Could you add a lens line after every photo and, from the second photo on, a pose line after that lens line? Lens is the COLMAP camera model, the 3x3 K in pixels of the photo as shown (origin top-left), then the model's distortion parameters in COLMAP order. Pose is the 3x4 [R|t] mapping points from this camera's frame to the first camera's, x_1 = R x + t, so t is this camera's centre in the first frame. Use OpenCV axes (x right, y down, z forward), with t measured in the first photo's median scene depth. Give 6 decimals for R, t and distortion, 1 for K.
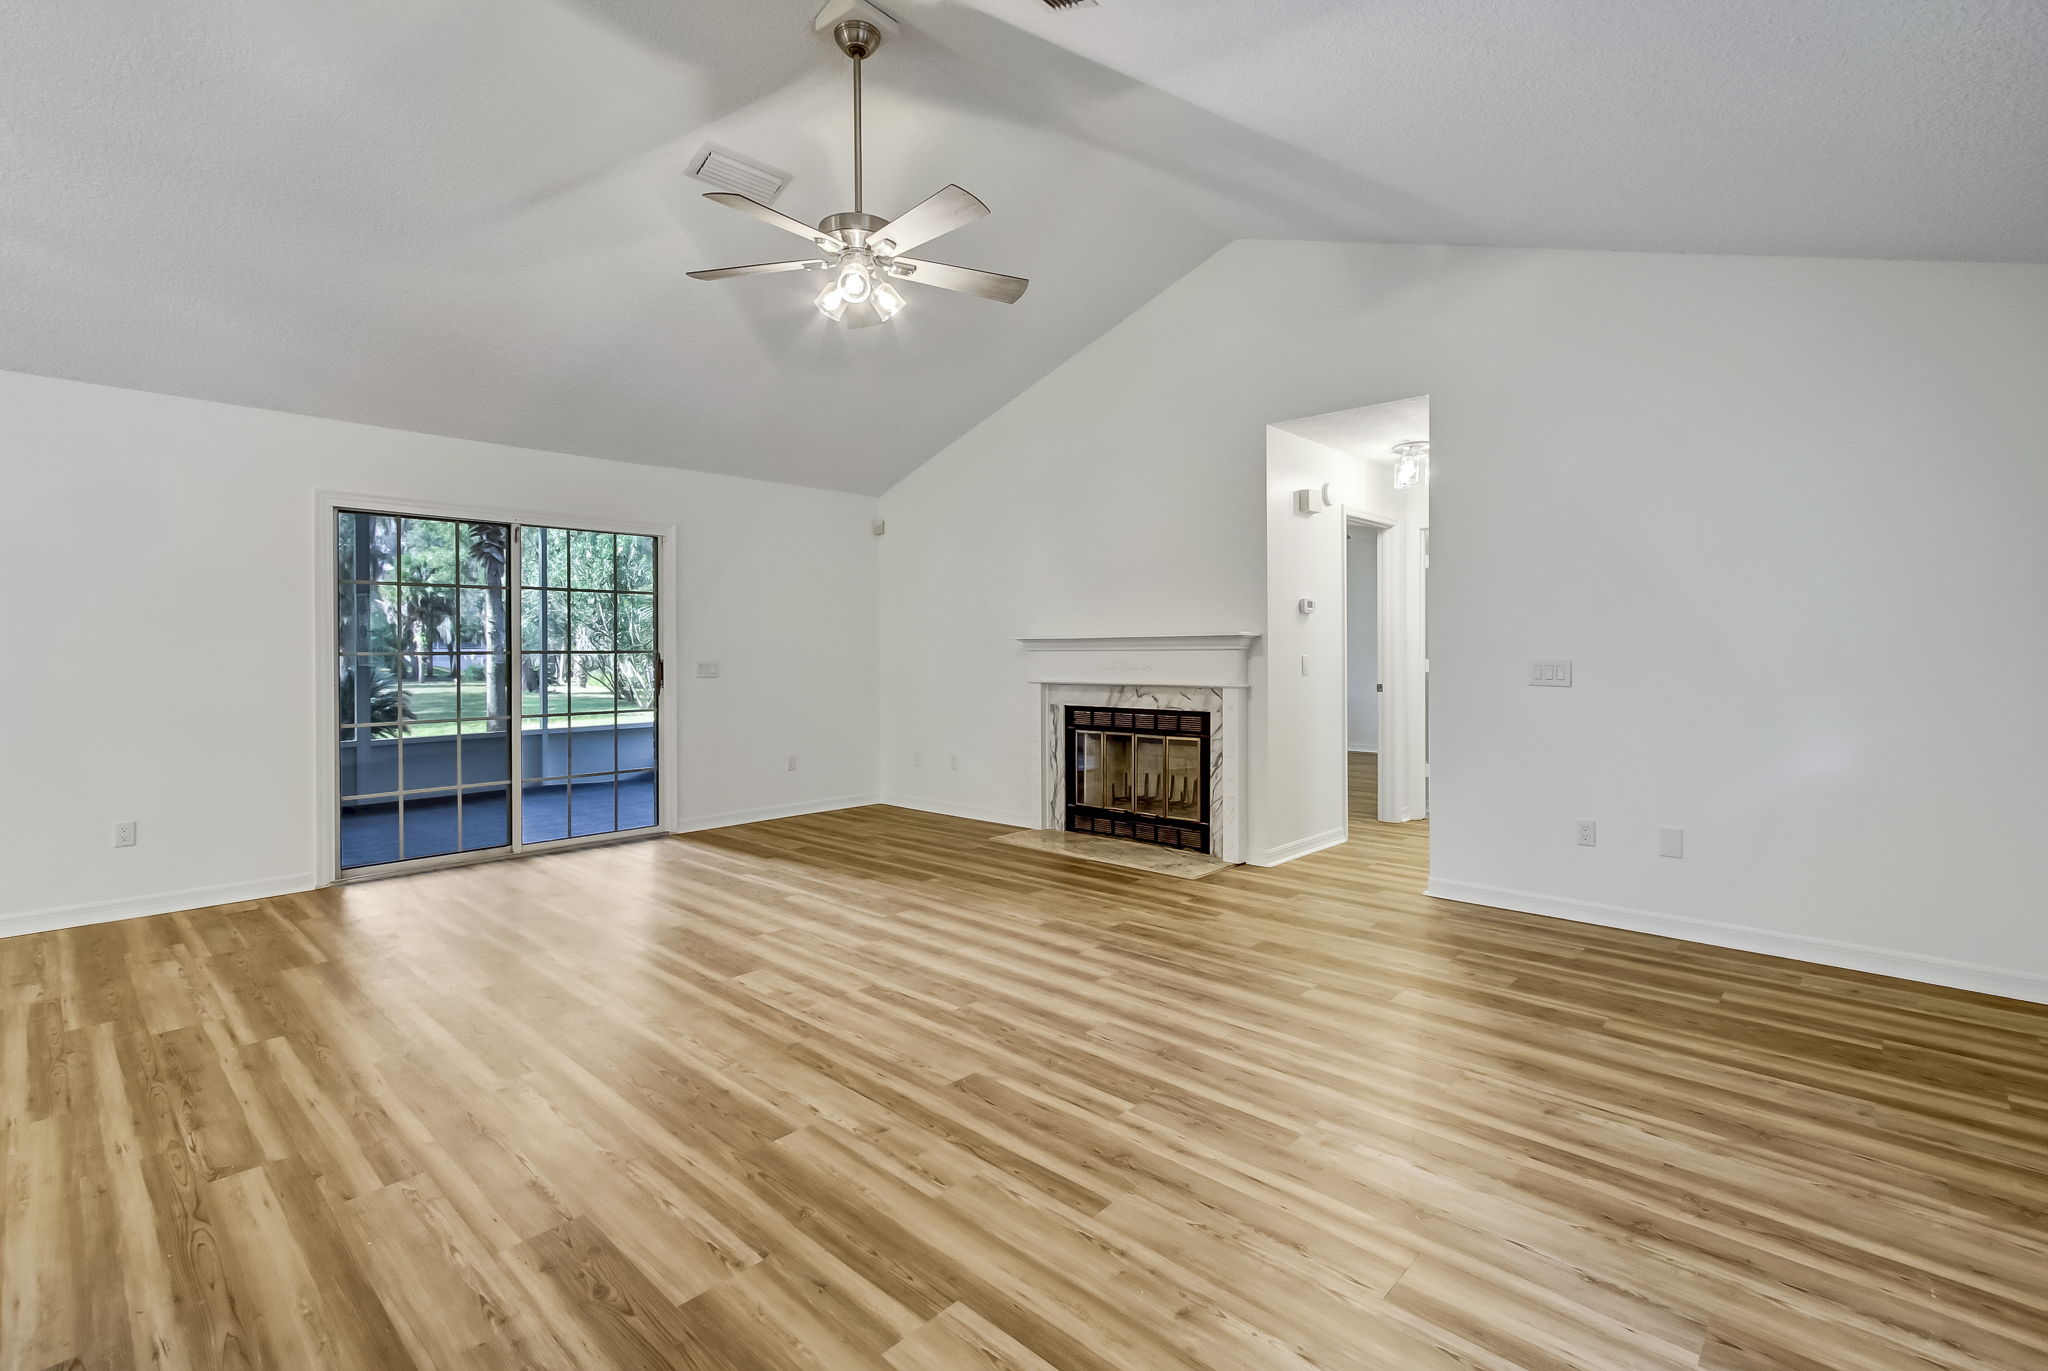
lens RADIAL K [[933.1, 0, 1018.2], [0, 933.1, 655.0], [0, 0, 1]] dist [-0.001109, 0.001721]
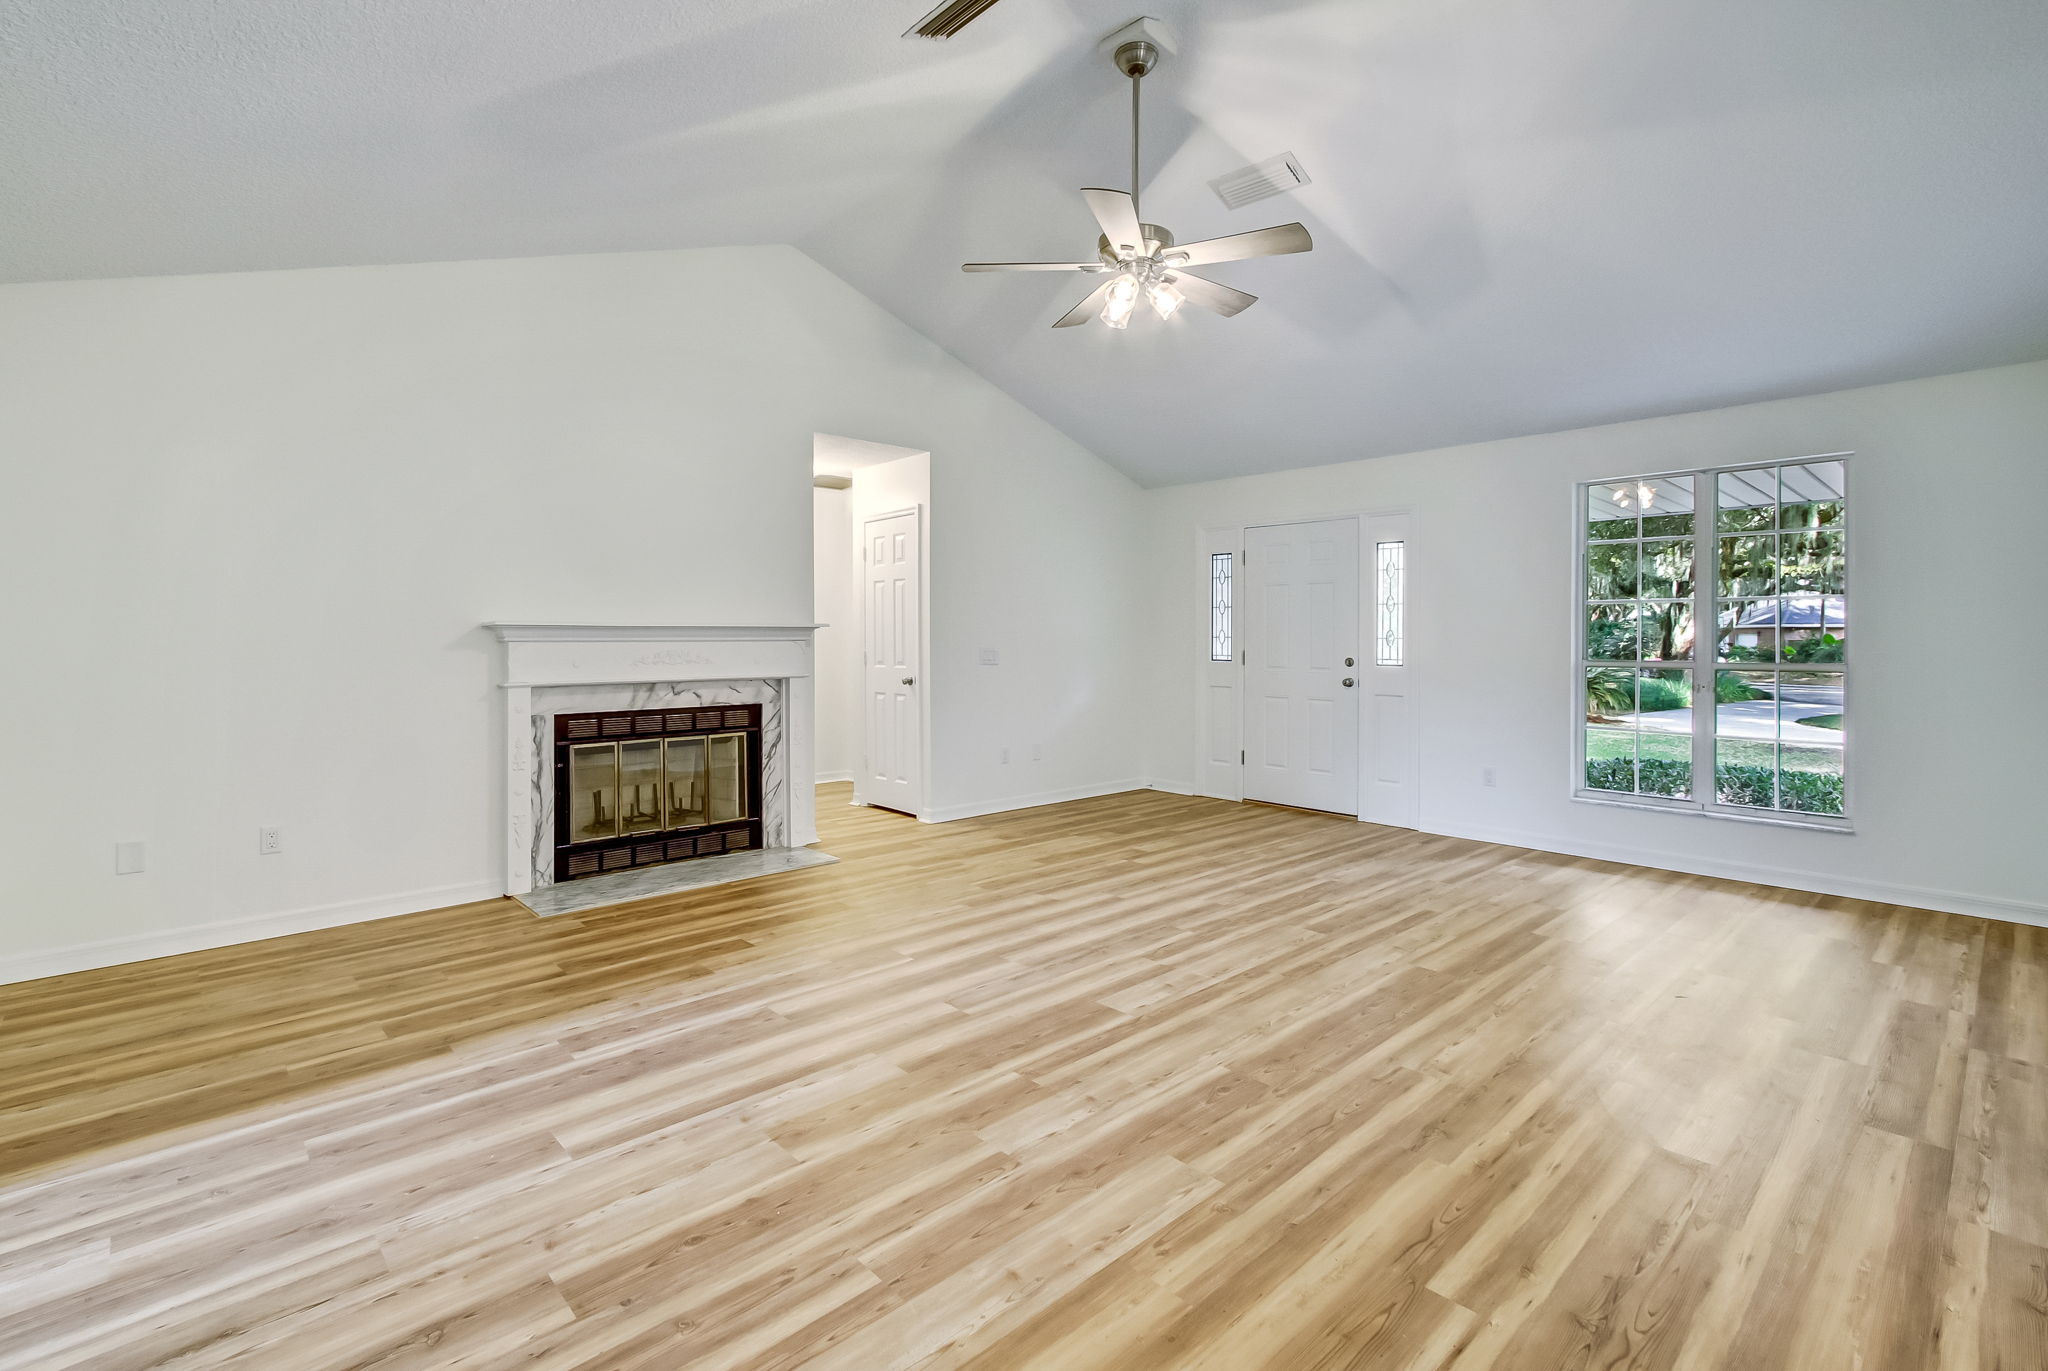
lens RADIAL K [[933.1, 0, 1024.5], [0, 933.1, 631.1], [0, 0, 1]] dist [-0.001109, 0.001721]
pose [[0.065494, 0.011241, 0.997790, -0.760680], [0.003434, 0.999928, -0.011491, -0.002963], [-0.997847, 0.004179, 0.065451, 0.657736]]
